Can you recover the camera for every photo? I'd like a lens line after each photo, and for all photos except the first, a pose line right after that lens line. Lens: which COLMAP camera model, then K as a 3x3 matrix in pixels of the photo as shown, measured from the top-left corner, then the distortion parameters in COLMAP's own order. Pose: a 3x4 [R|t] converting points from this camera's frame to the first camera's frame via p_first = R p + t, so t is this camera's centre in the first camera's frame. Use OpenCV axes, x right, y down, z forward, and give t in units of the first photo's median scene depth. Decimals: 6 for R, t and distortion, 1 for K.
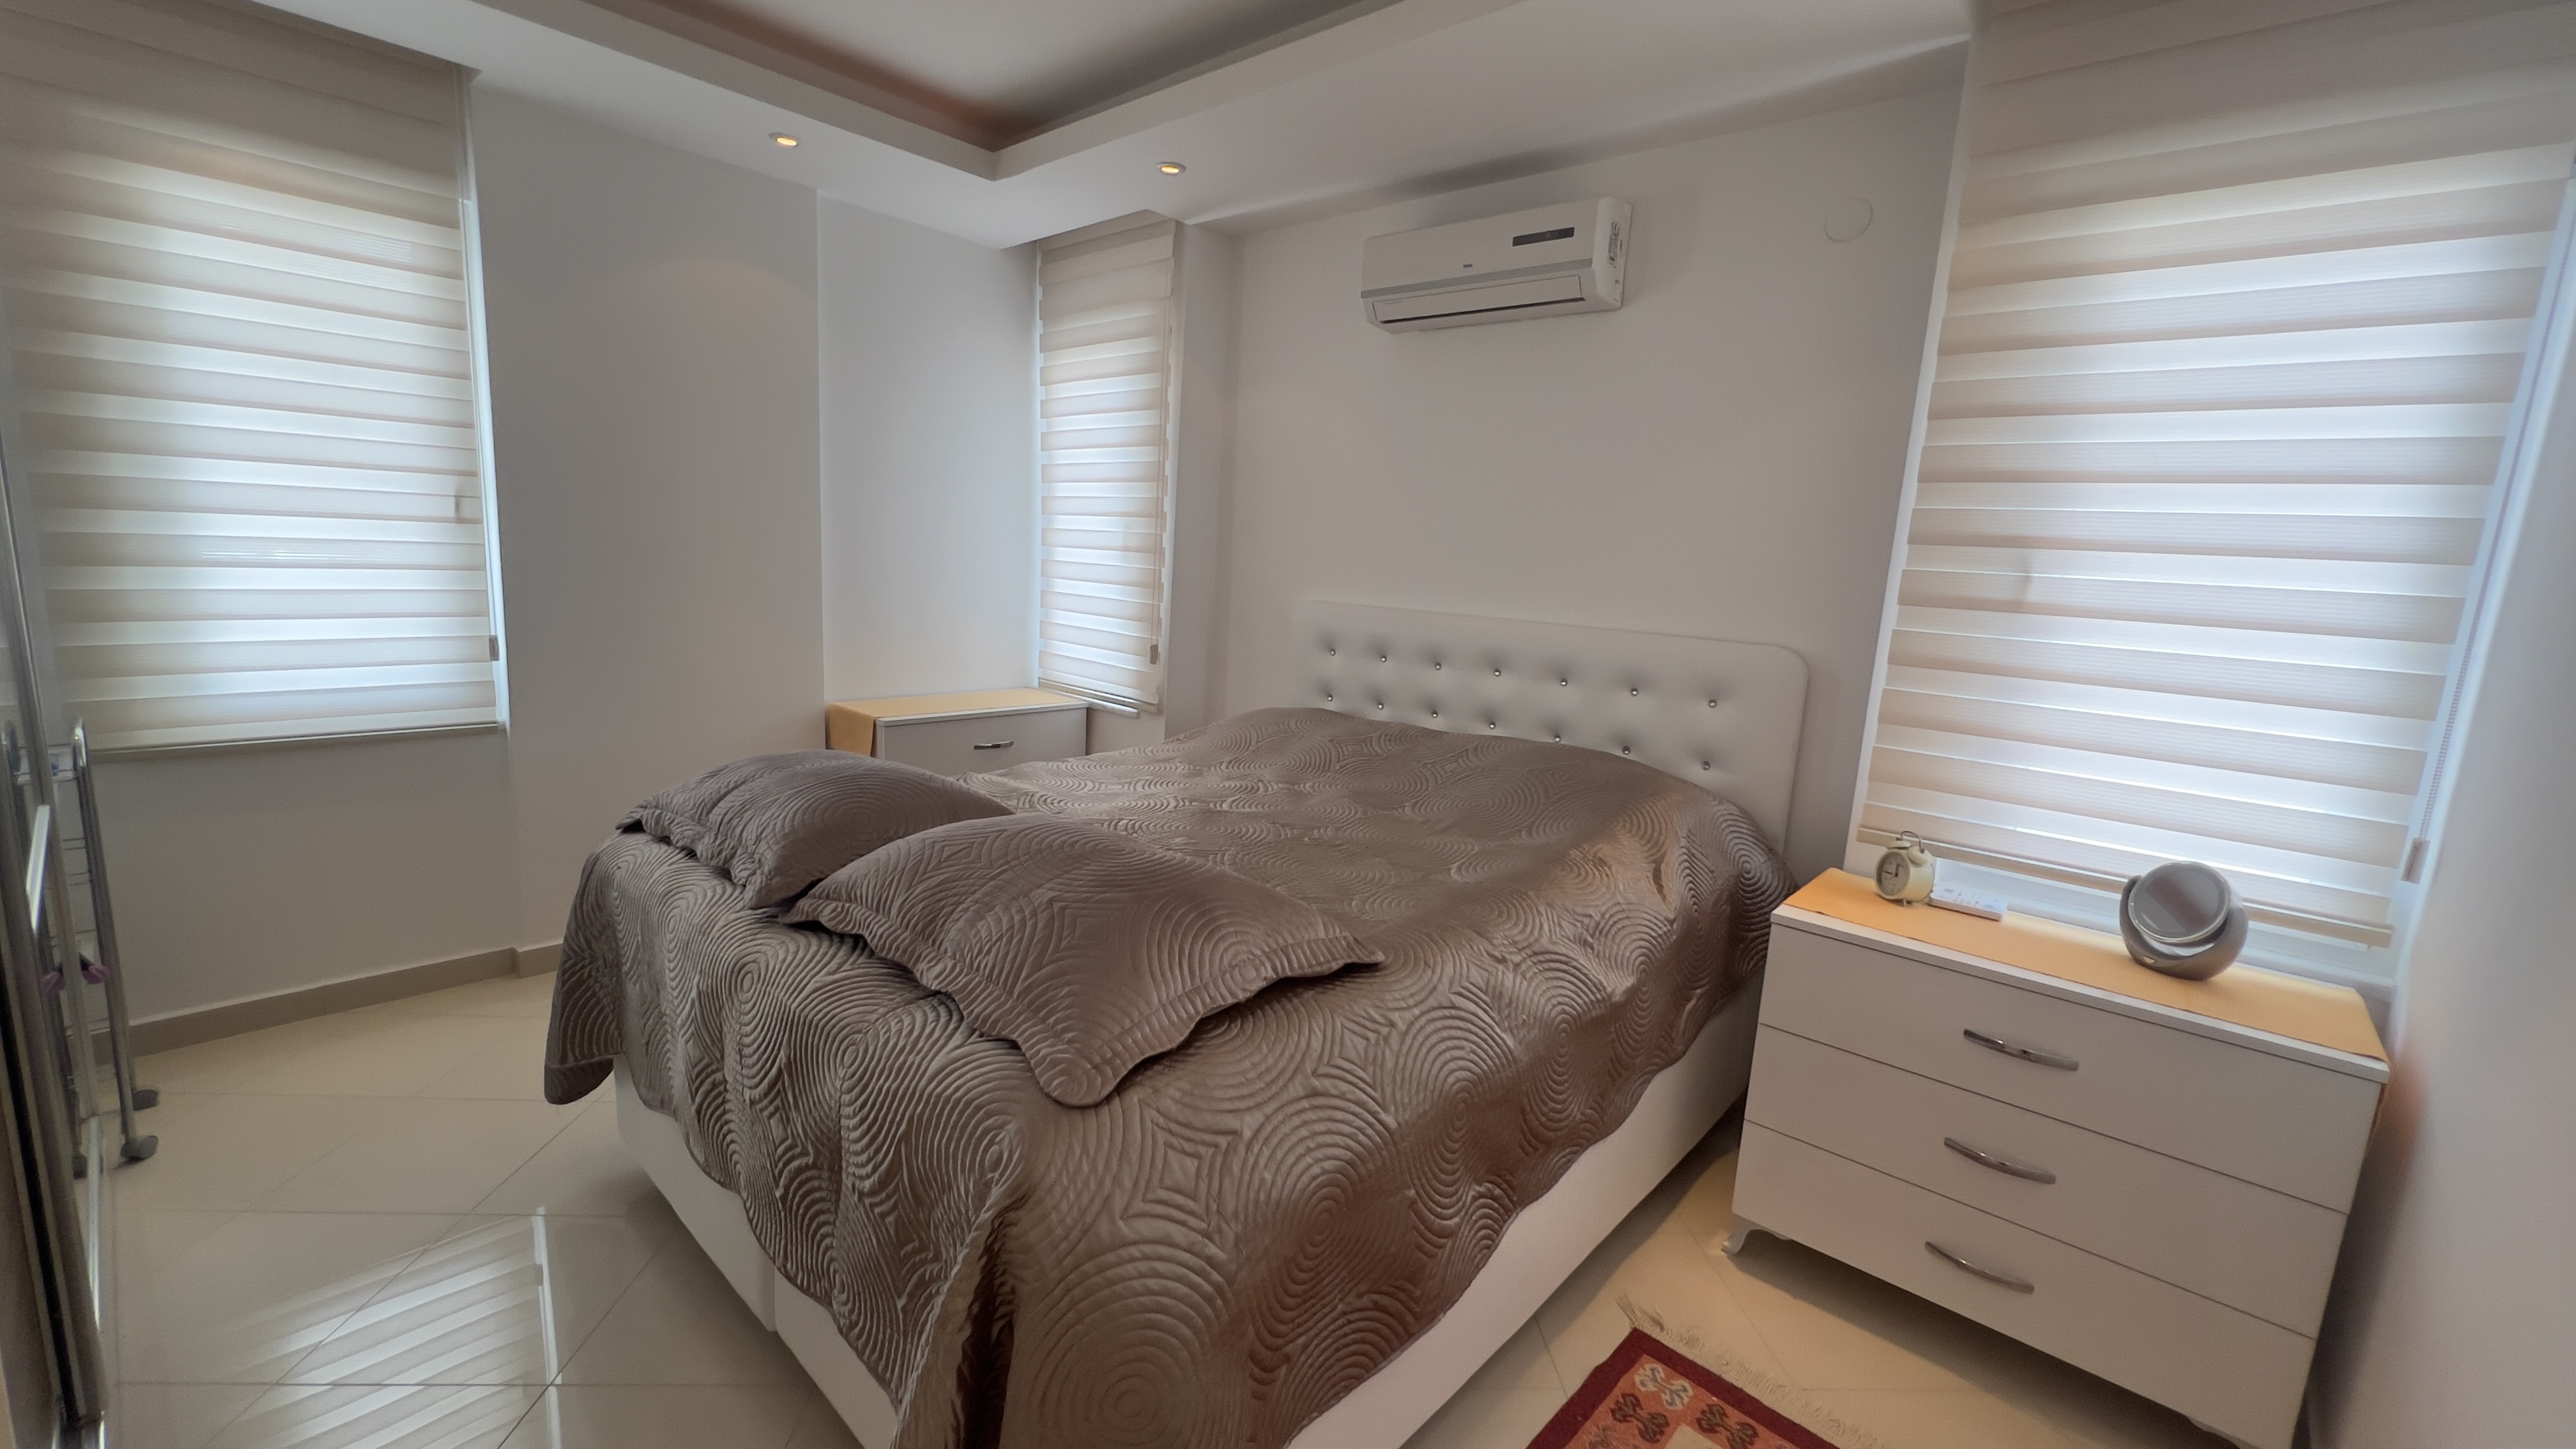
lens RADIAL K [[1026.8, 0, 1287.5], [0, 1026.8, 721.3], [0, 0, 1]] dist [-0.000762, 0.000226]
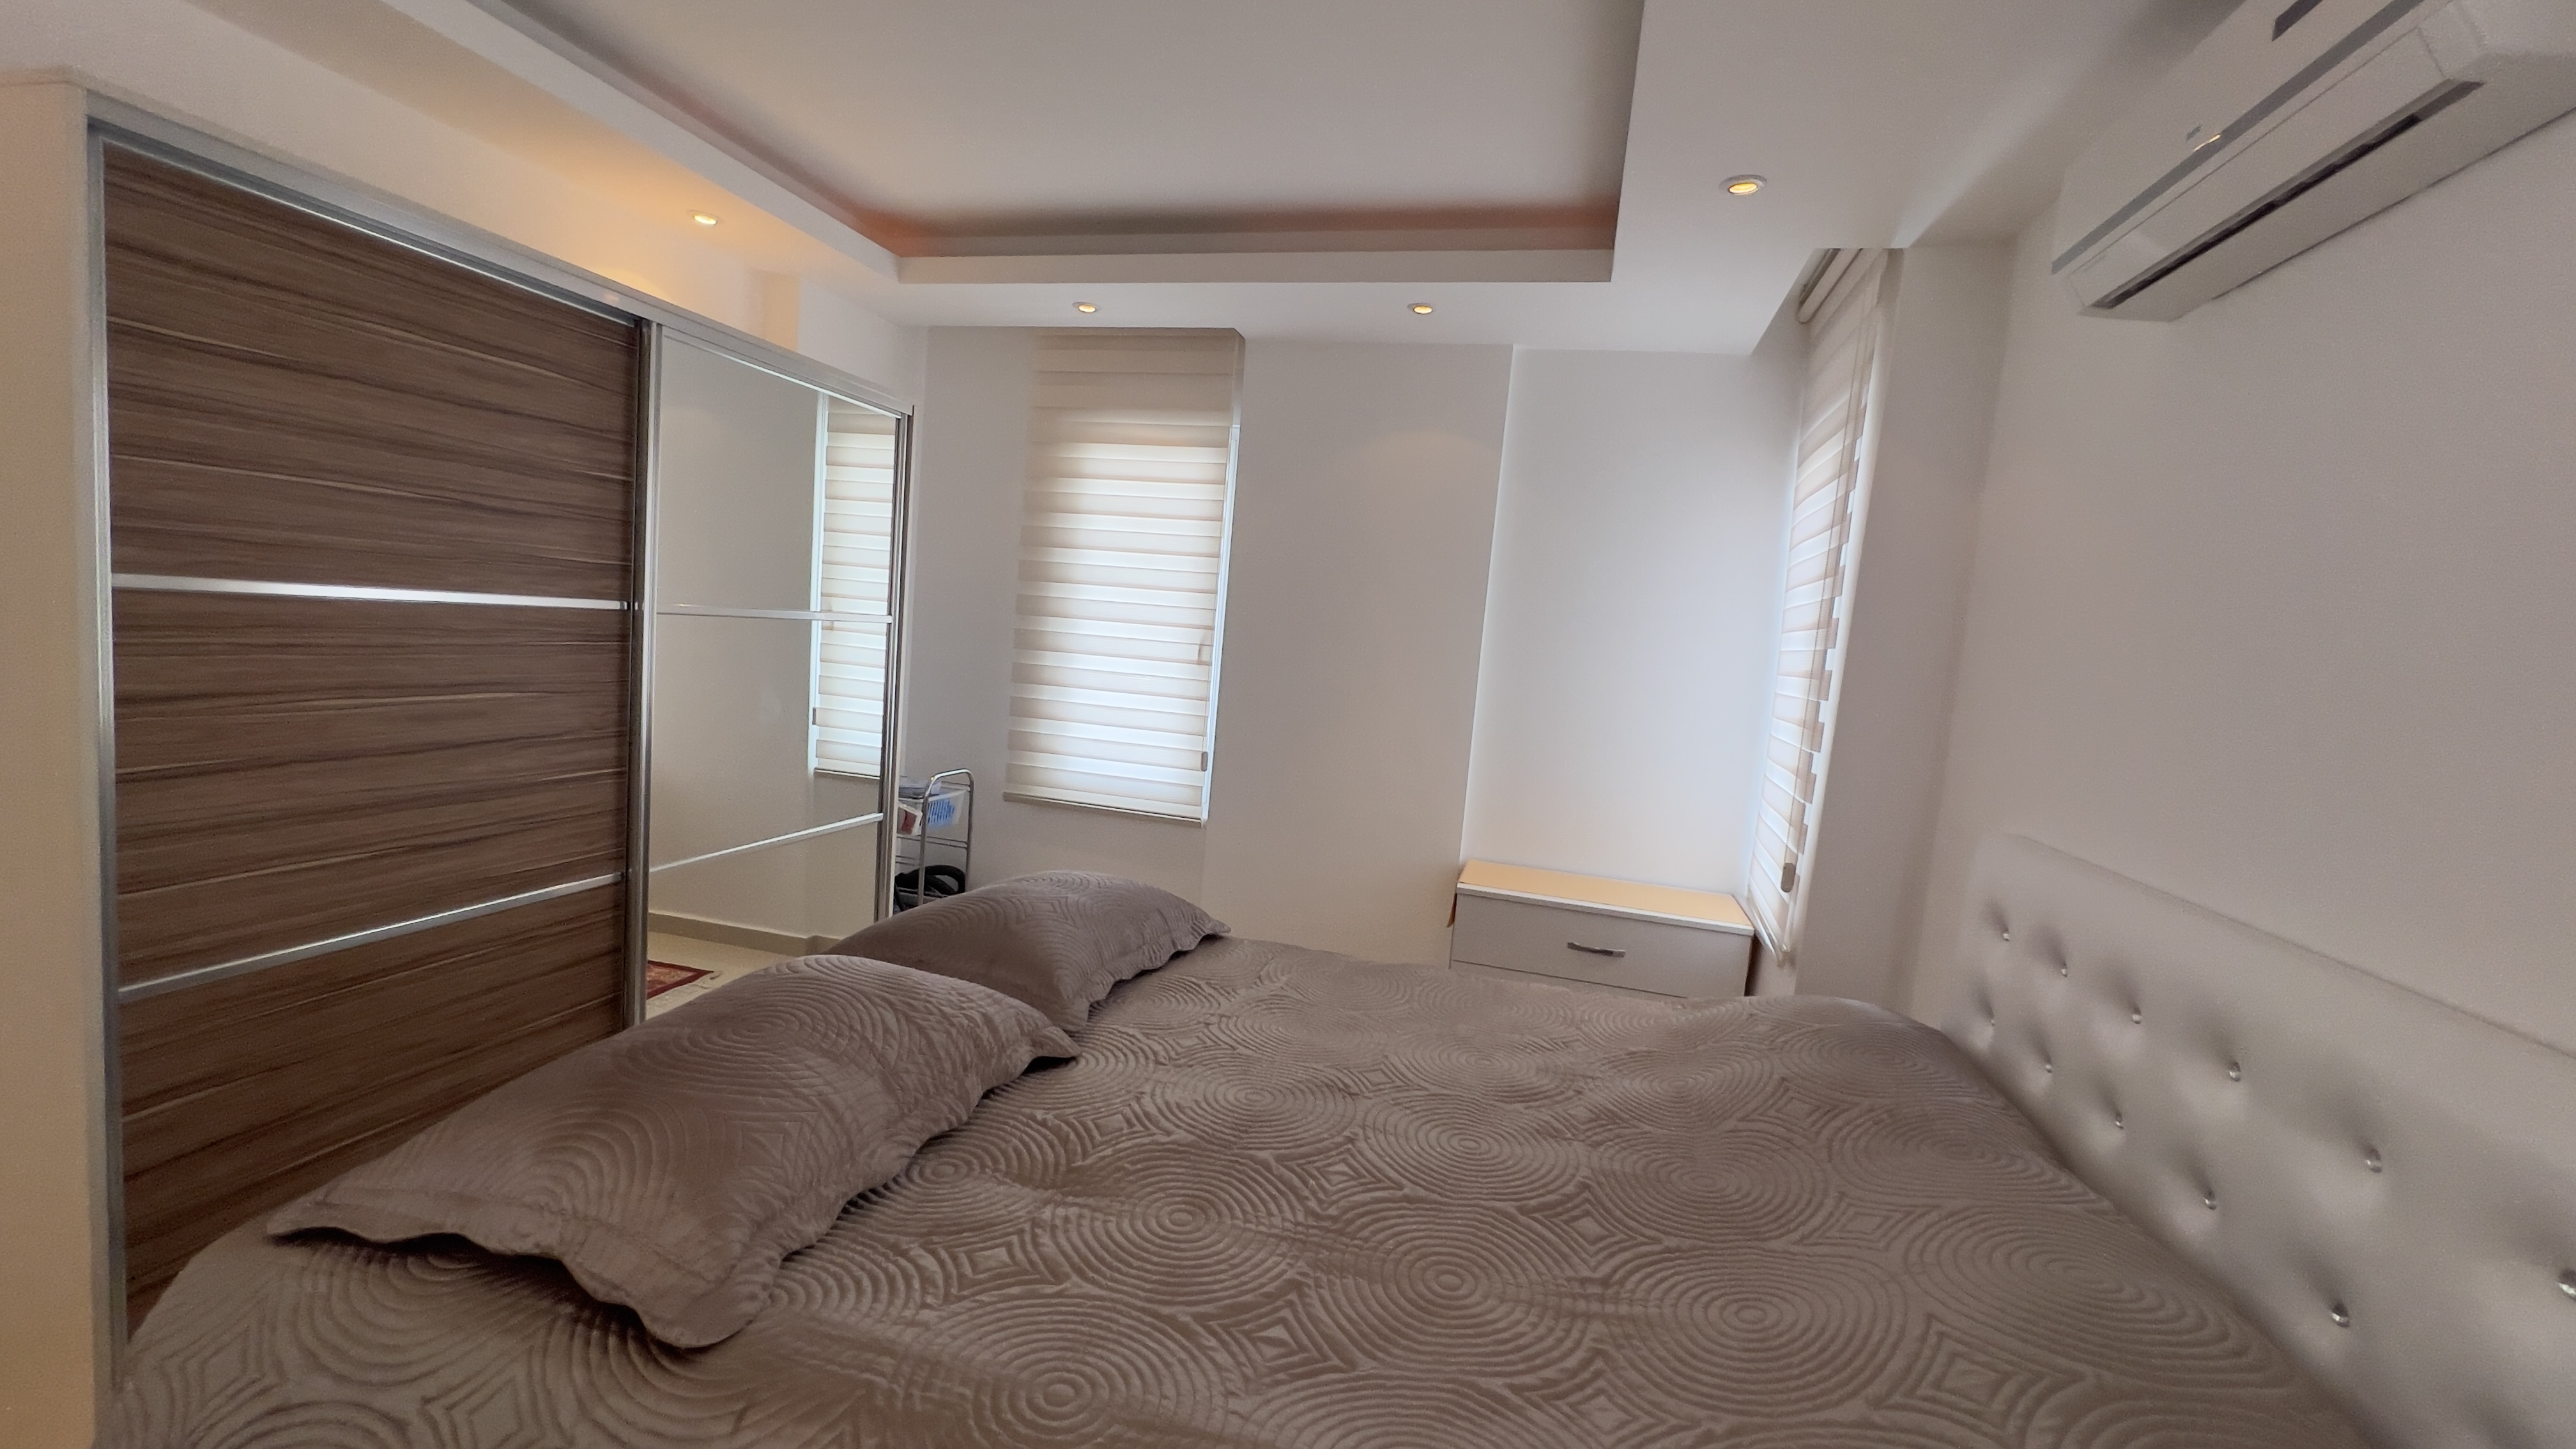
lens RADIAL K [[1026.8, 0, 1287.5], [0, 1026.8, 721.3], [0, 0, 1]] dist [-0.000762, 0.000226]
pose [[0.456839, 0.061025, -0.887454, 0.415967], [-0.205071, 0.977997, -0.038314, -0.096330], [0.865589, 0.199494, 0.459302, 0.514385]]
